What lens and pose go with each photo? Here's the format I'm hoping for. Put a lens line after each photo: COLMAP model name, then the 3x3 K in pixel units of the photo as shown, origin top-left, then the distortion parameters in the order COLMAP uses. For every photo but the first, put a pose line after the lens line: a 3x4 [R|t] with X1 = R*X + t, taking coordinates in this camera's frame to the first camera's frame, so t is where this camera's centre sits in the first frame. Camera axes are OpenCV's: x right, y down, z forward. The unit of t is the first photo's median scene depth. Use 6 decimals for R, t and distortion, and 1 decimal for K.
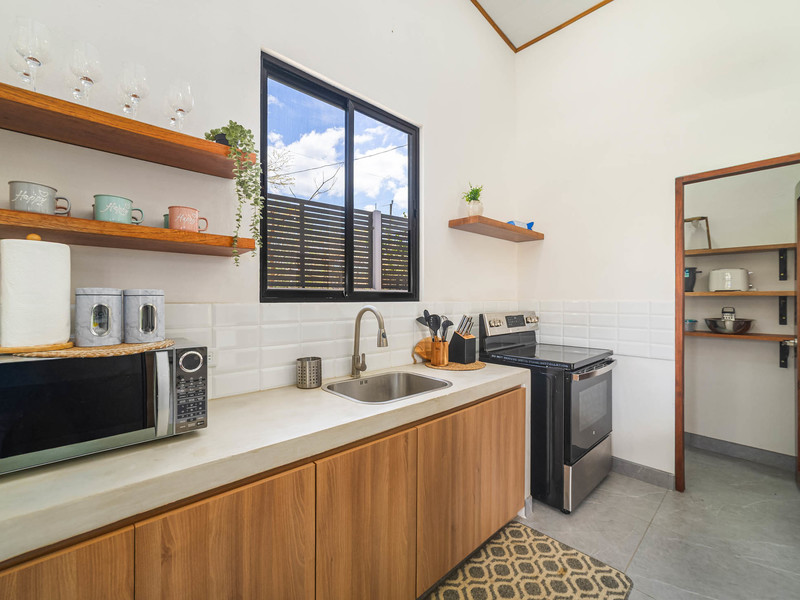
lens RADIAL K [[351.1, 0, 397.1], [0, 351.1, 296.7], [0, 0, 1]] dist [-0.000743, -0.000053]
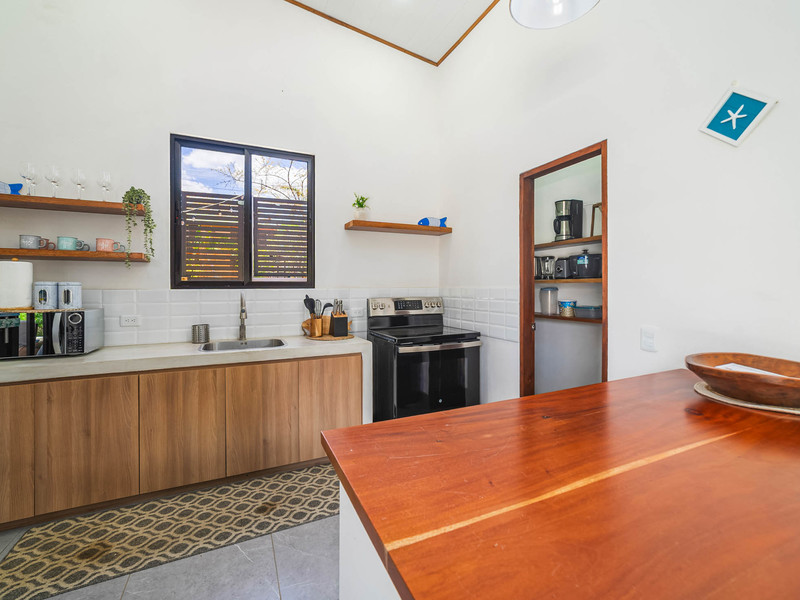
lens RADIAL K [[375.7, 0, 407.4], [0, 375.7, 280.9], [0, 0, 1]] dist [0.001962, 0.000644]
pose [[0.953759, -0.006812, -0.300494, 1.157734], [0.004321, 0.999951, -0.008954, -0.001314], [0.300540, 0.007241, 0.953742, -0.321626]]
